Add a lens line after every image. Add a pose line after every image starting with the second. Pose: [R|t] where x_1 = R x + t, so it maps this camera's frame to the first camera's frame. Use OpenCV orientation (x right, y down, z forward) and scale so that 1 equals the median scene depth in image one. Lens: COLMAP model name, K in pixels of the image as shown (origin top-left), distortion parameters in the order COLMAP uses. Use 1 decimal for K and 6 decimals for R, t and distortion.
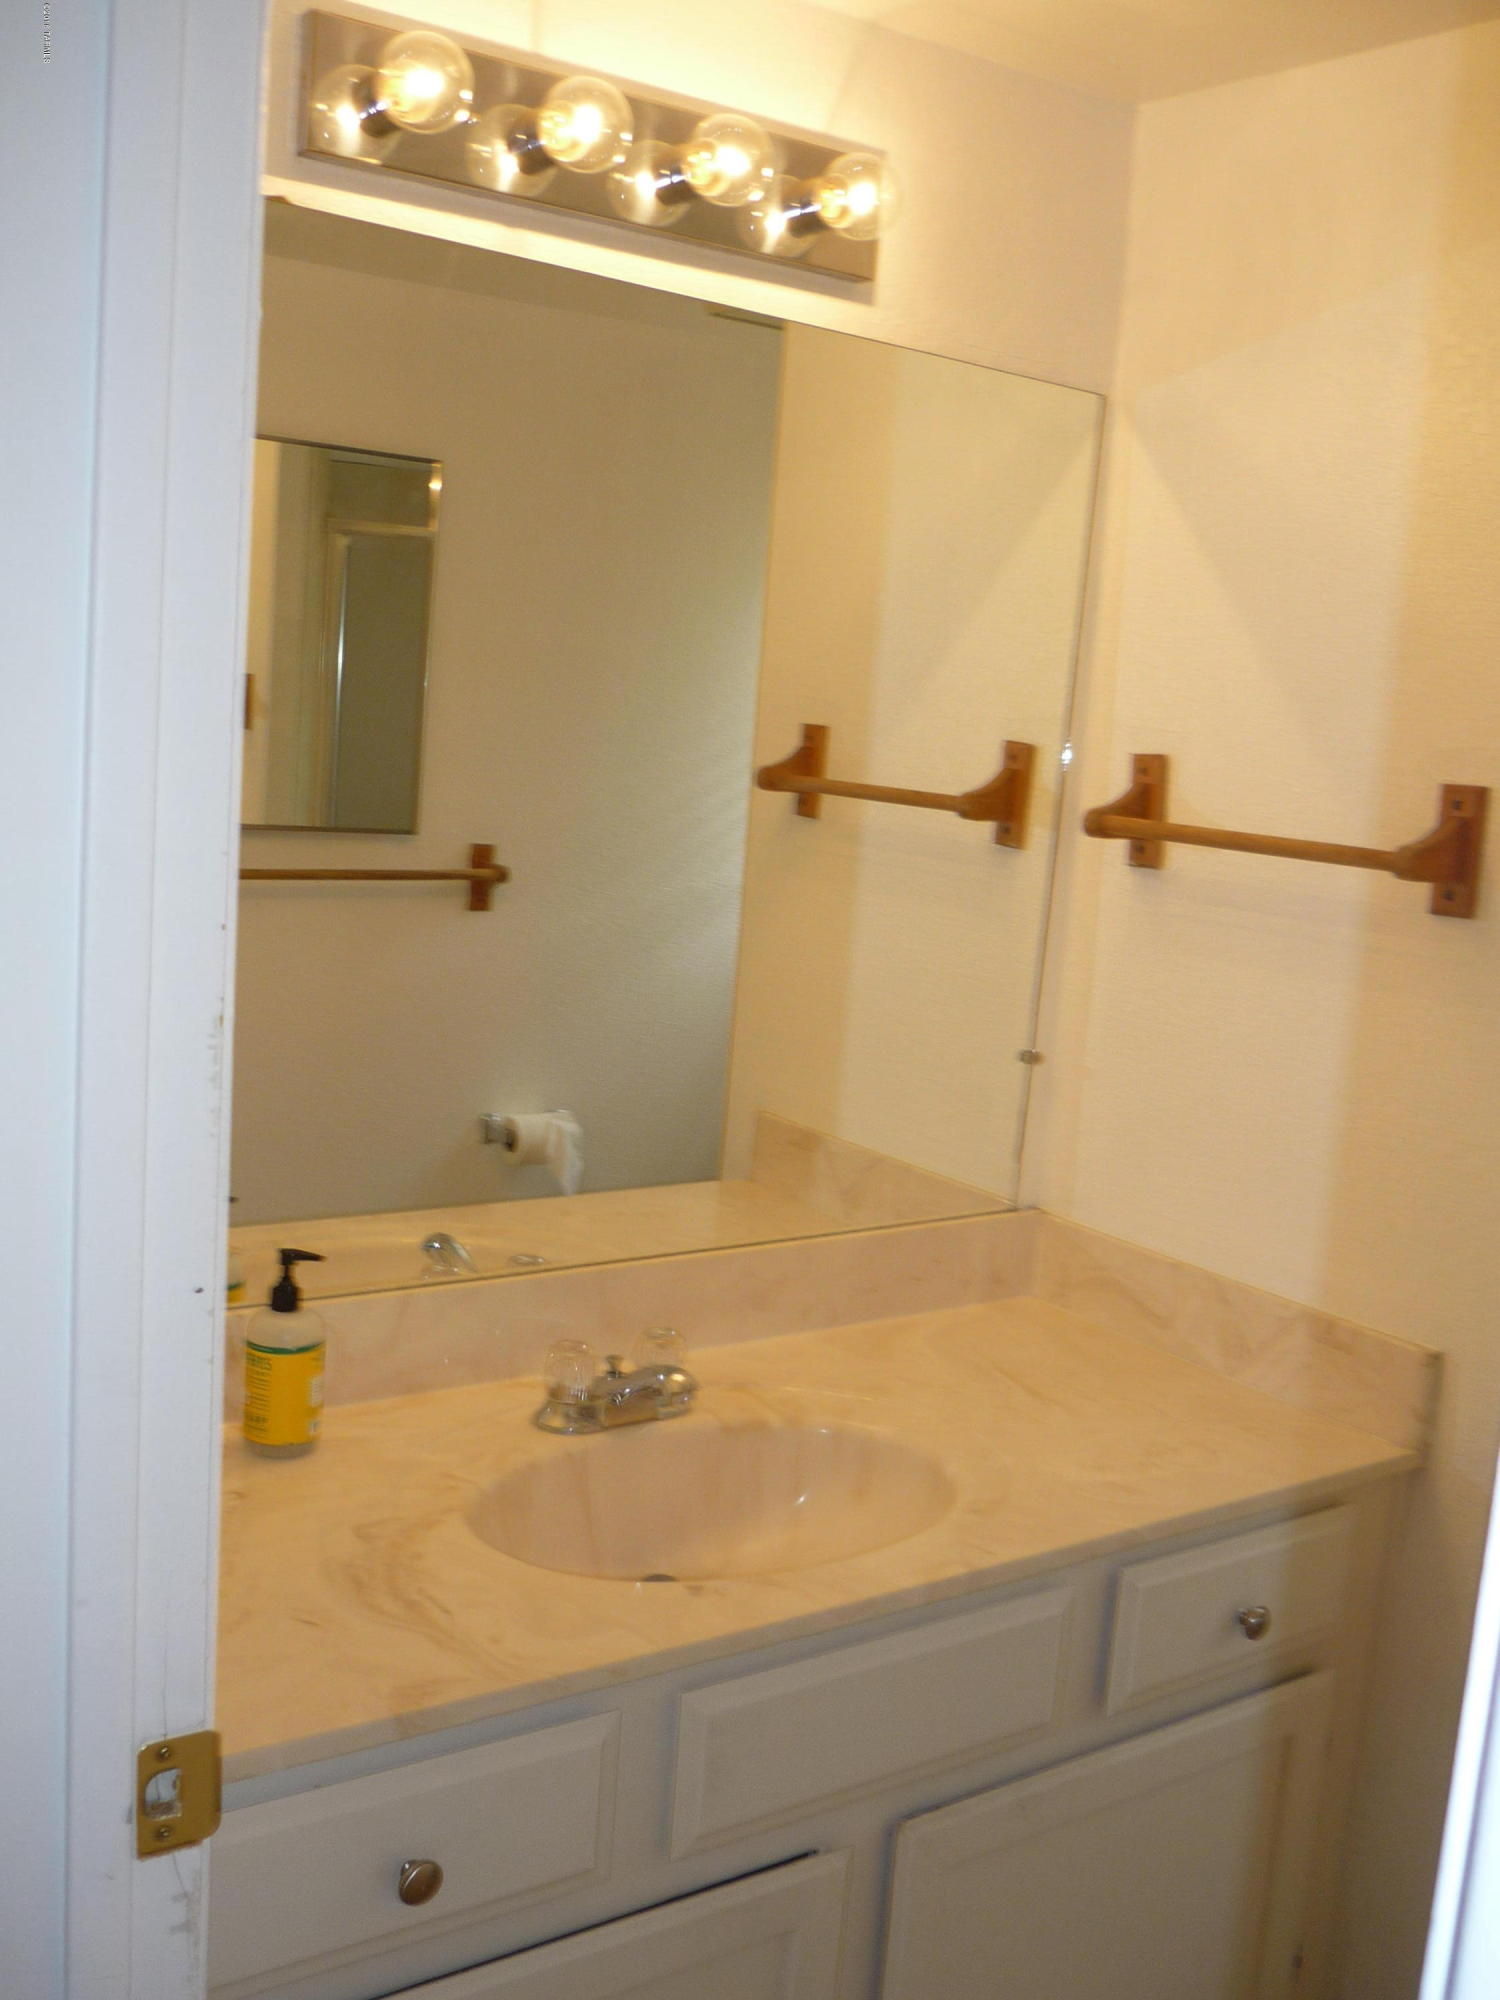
lens RADIAL K [[1990.8, 0, 750.0], [0, 1990.8, 1000.0], [0, 0, 1]] dist [-0.077181, 0.077548]
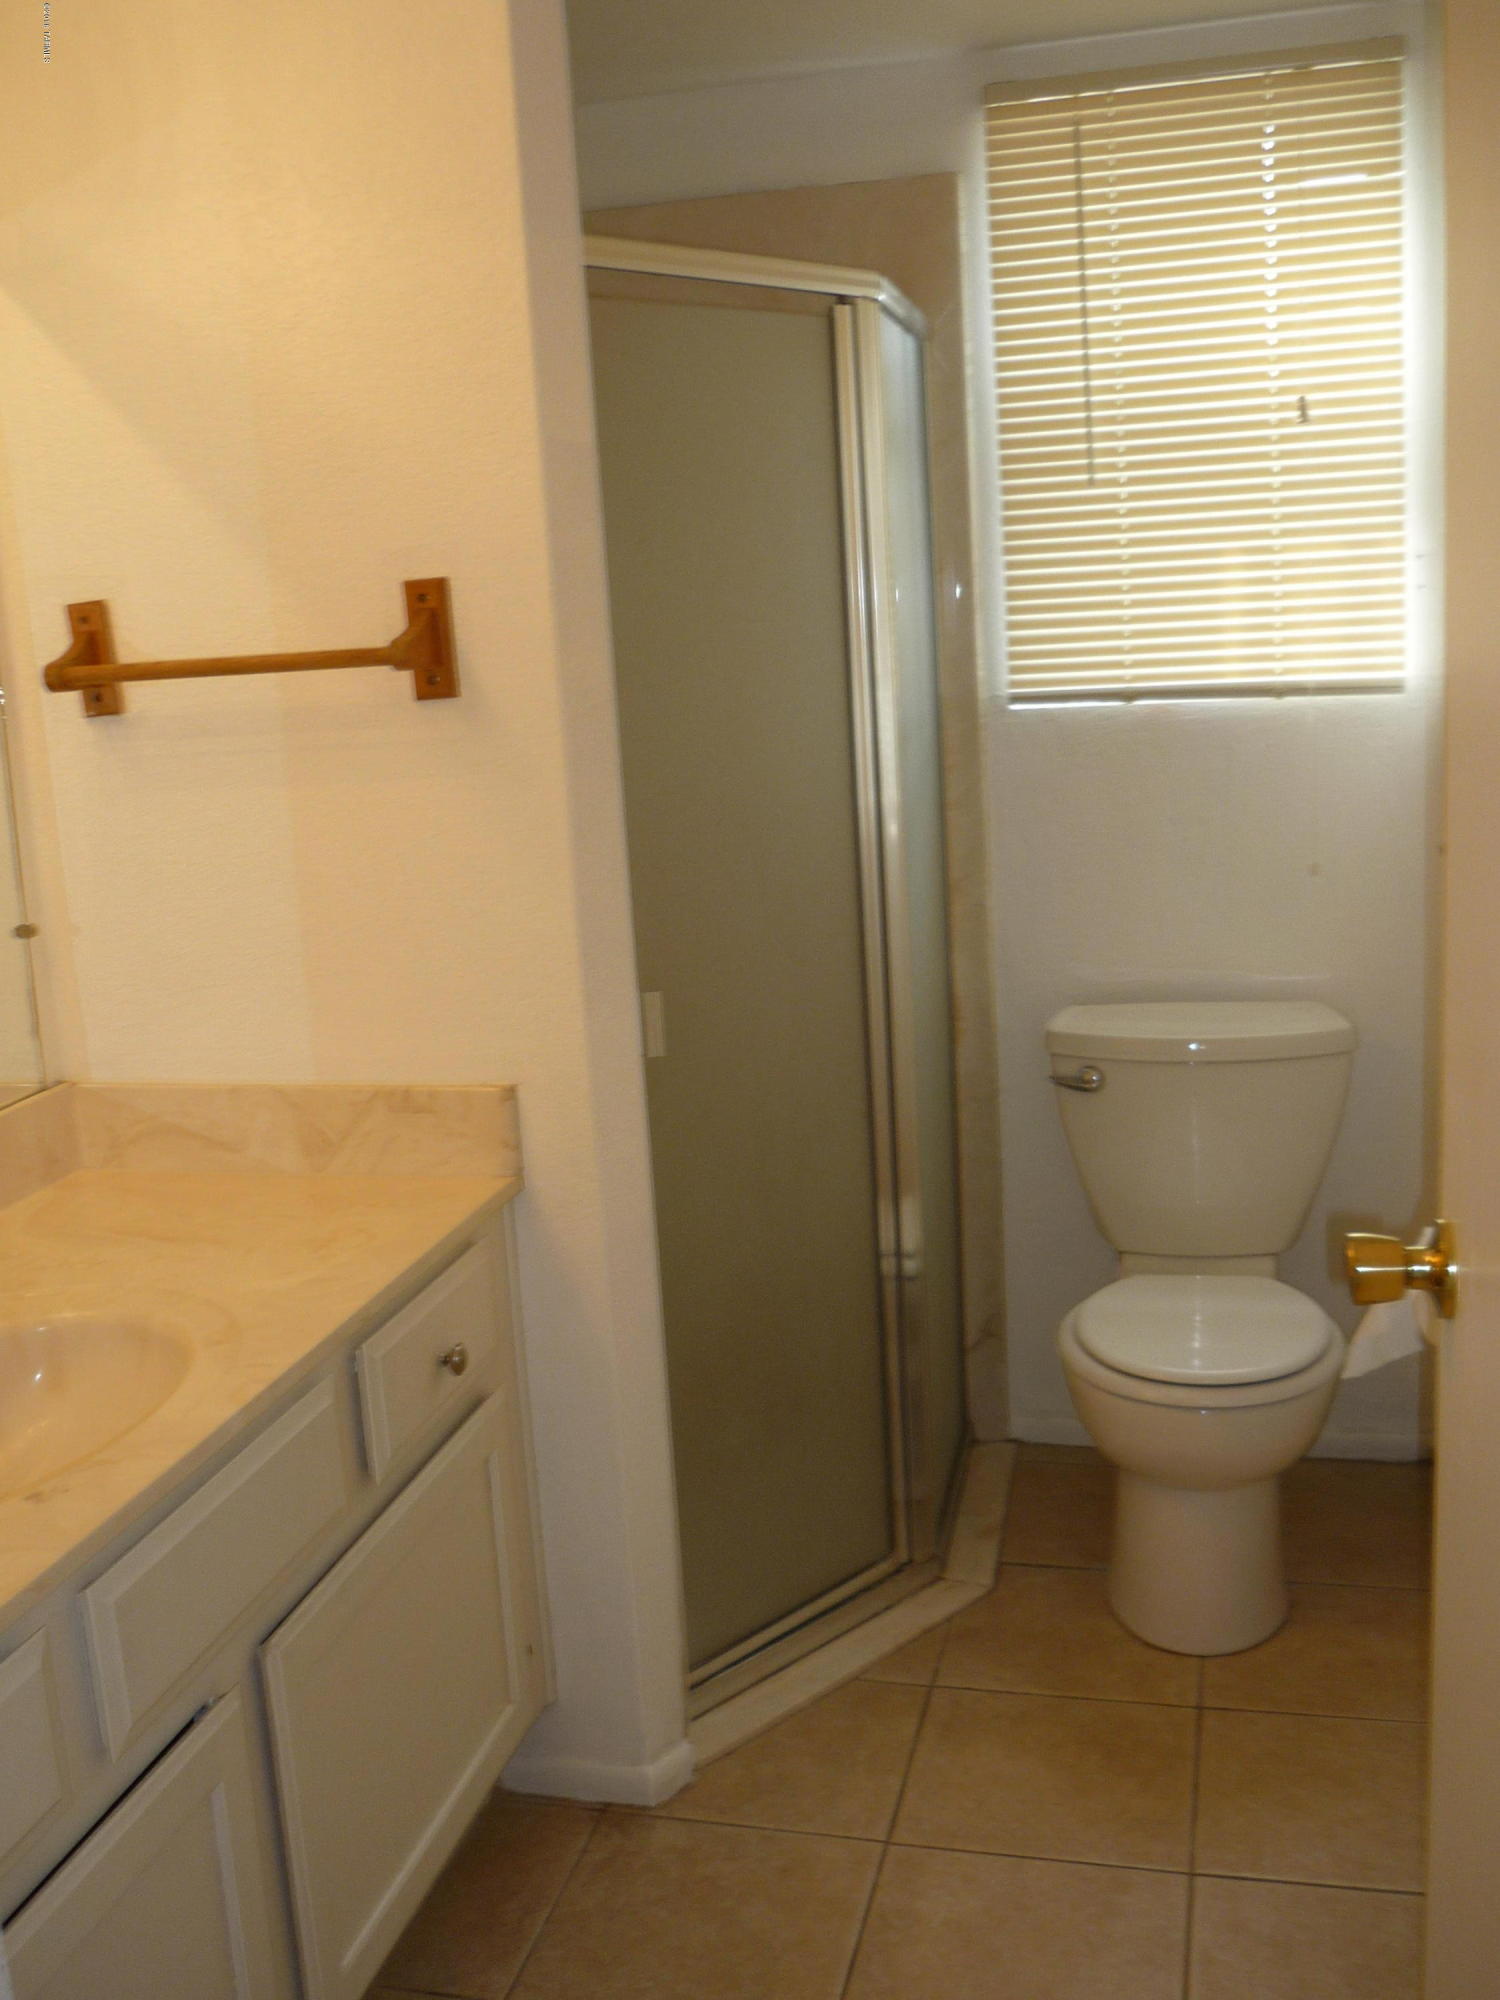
lens RADIAL K [[1990.8, 0, 750.0], [0, 1990.8, 1000.0], [0, 0, 1]] dist [-0.077181, 0.077548]
pose [[0.747767, -0.246661, 0.616444, -0.235587], [0.212216, 0.968522, 0.130115, 0.013286], [-0.629134, 0.033524, 0.776574, 0.035401]]
